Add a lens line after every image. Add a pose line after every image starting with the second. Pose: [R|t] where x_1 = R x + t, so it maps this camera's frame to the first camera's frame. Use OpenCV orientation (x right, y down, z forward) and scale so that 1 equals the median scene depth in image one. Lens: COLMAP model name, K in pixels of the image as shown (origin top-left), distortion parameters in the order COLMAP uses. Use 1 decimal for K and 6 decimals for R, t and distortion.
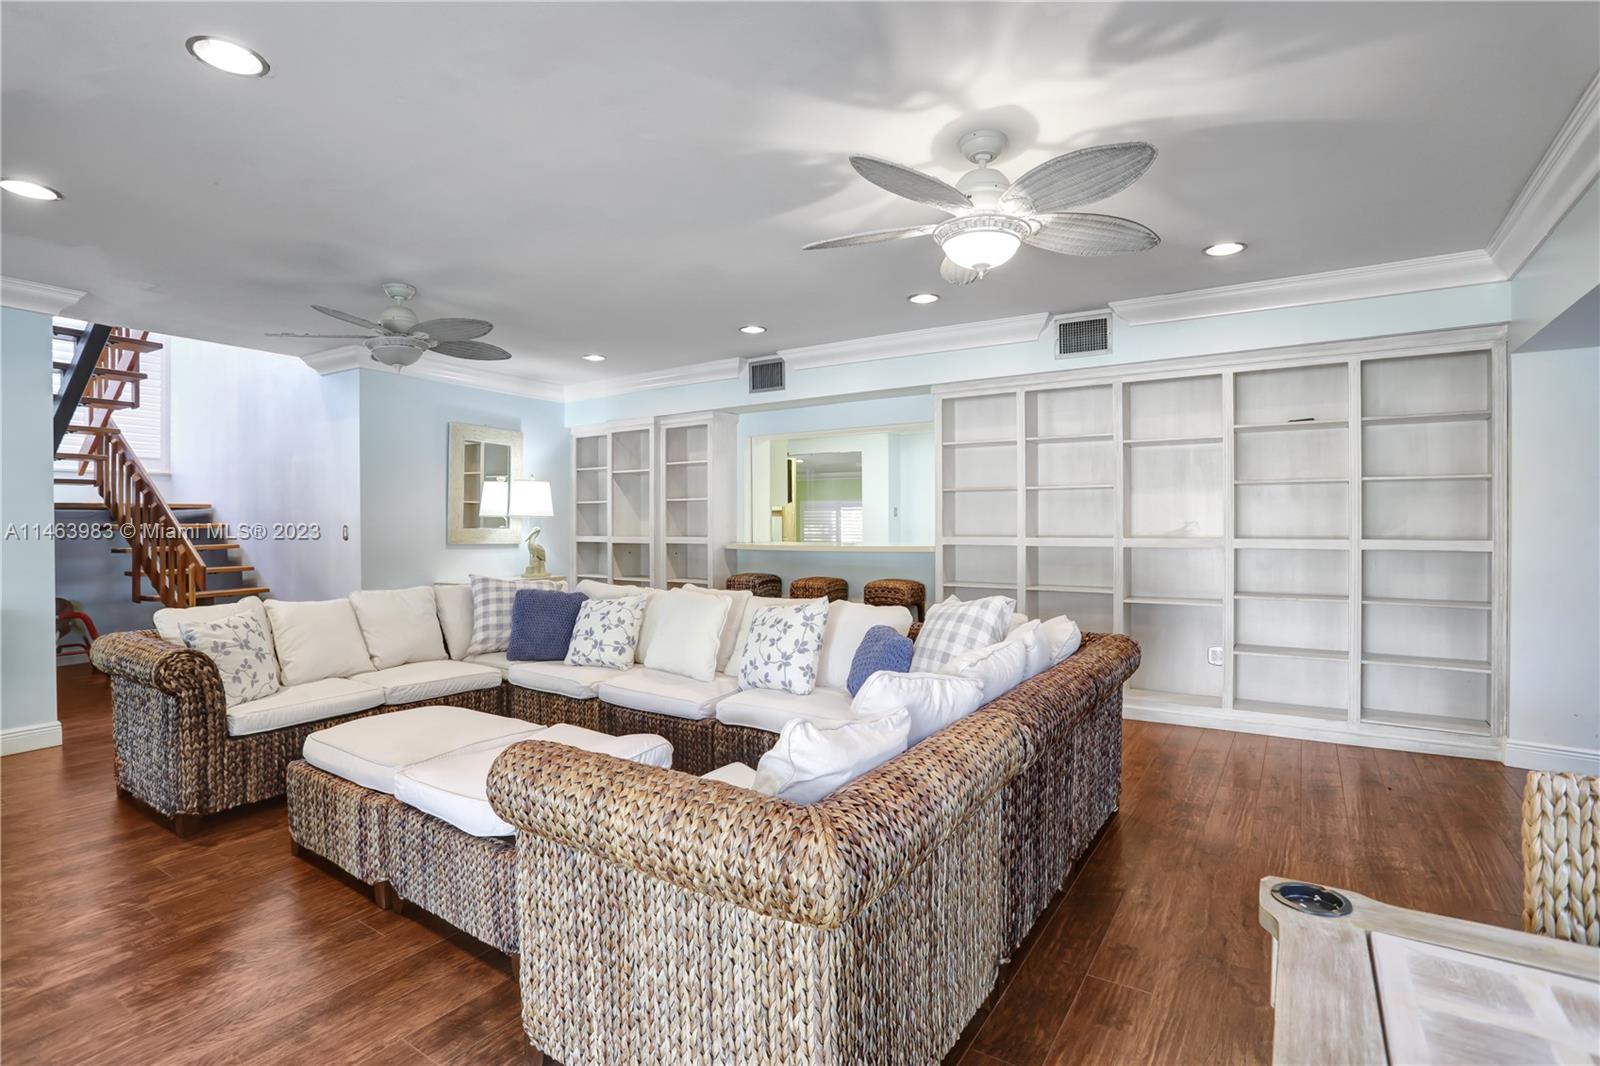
lens RADIAL K [[778.1, 0, 798.8], [0, 778.1, 525.3], [0, 0, 1]] dist [-0.029369, 0.007488]
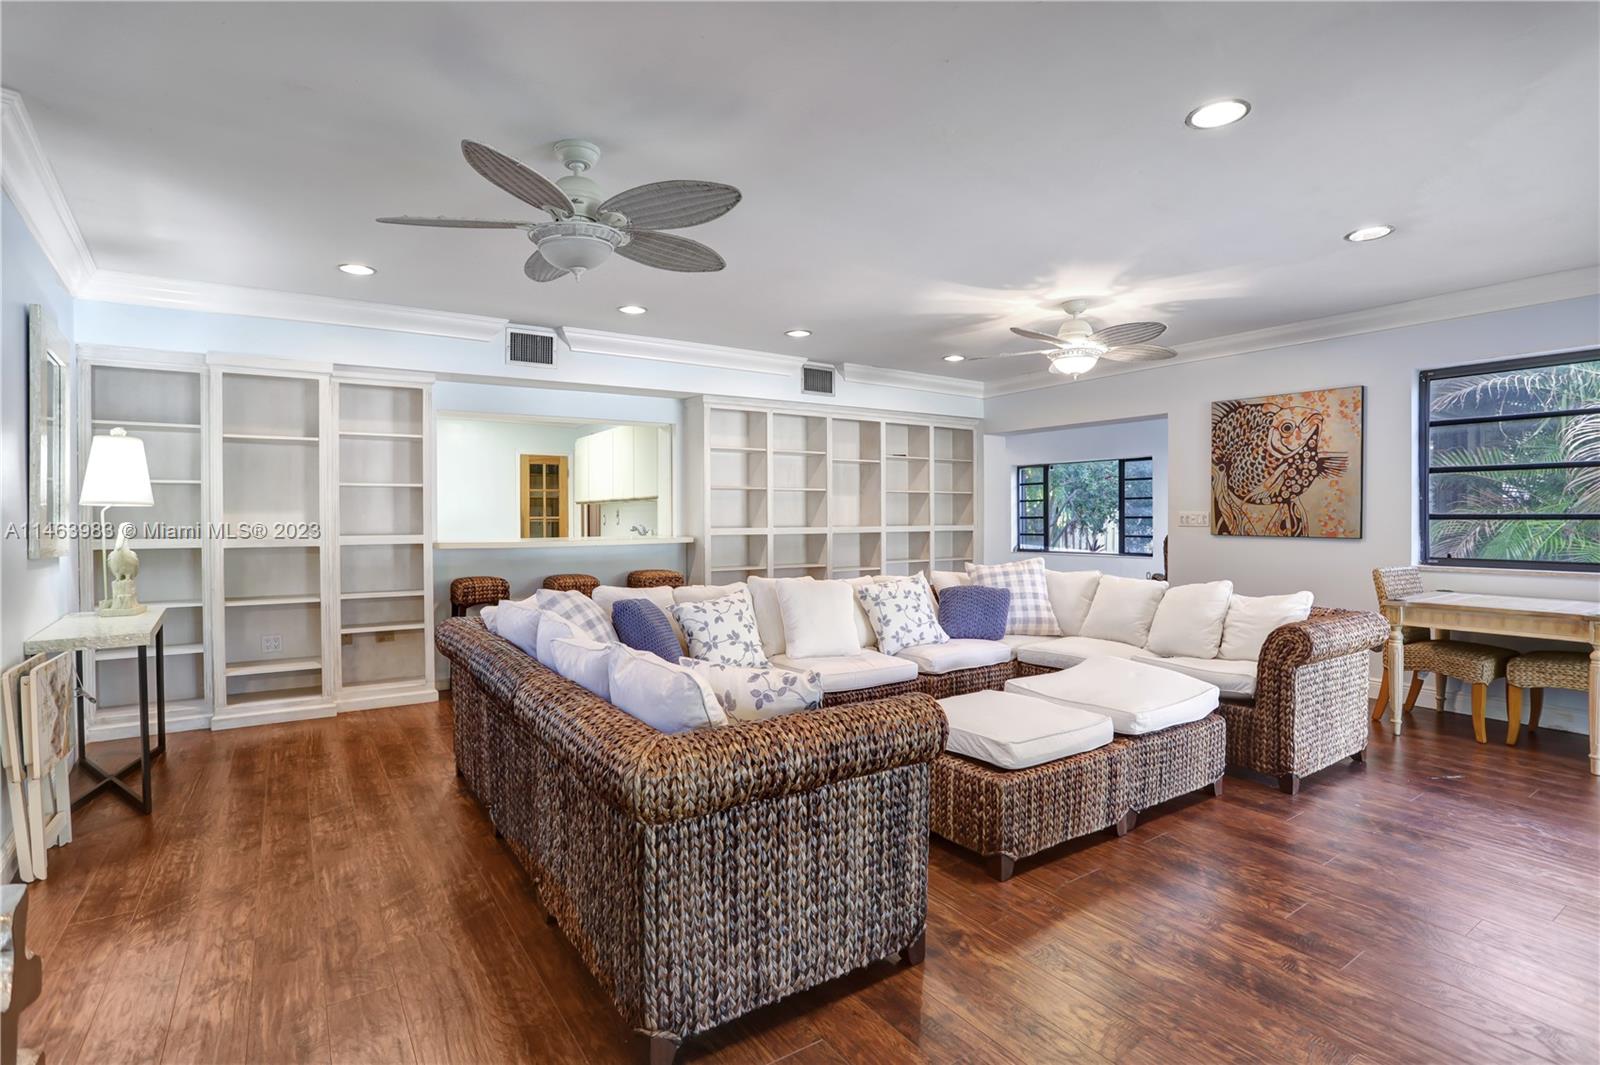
lens RADIAL K [[778.1, 0, 798.6], [0, 778.1, 530.0], [0, 0, 1]] dist [-0.029369, 0.007488]
pose [[0.376718, -0.017205, 0.926168, -1.138633], [0.007027, 0.999852, 0.015716, -0.000148], [-0.926301, 0.000588, 0.376783, 0.619173]]
